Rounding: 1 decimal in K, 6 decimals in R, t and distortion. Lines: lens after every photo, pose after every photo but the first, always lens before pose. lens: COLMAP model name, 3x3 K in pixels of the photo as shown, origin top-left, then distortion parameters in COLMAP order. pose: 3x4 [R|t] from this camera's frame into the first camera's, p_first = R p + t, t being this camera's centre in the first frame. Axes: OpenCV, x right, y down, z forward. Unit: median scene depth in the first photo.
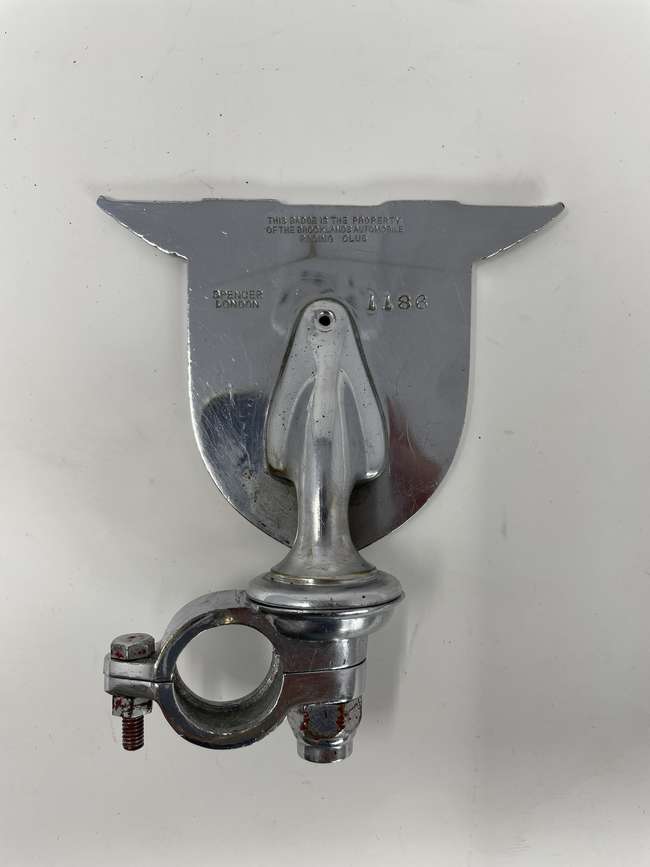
lens RADIAL K [[659.5, 0, 324.8], [0, 659.5, 432.7], [0, 0, 1]] dist [0.046306, -0.007487]
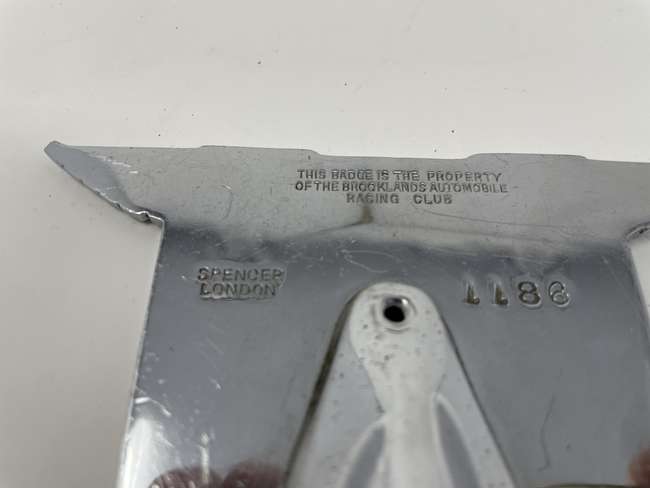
lens RADIAL K [[494.5, 0, 321.5], [0, 494.5, 246.3], [0, 0, 1]] dist [0.046306, -0.007487]
pose [[0.998541, 0.041599, 0.034426, -0.076956], [-0.018109, 0.858635, -0.512267, -0.005474], [-0.050869, 0.510896, 0.858136, 0.615127]]
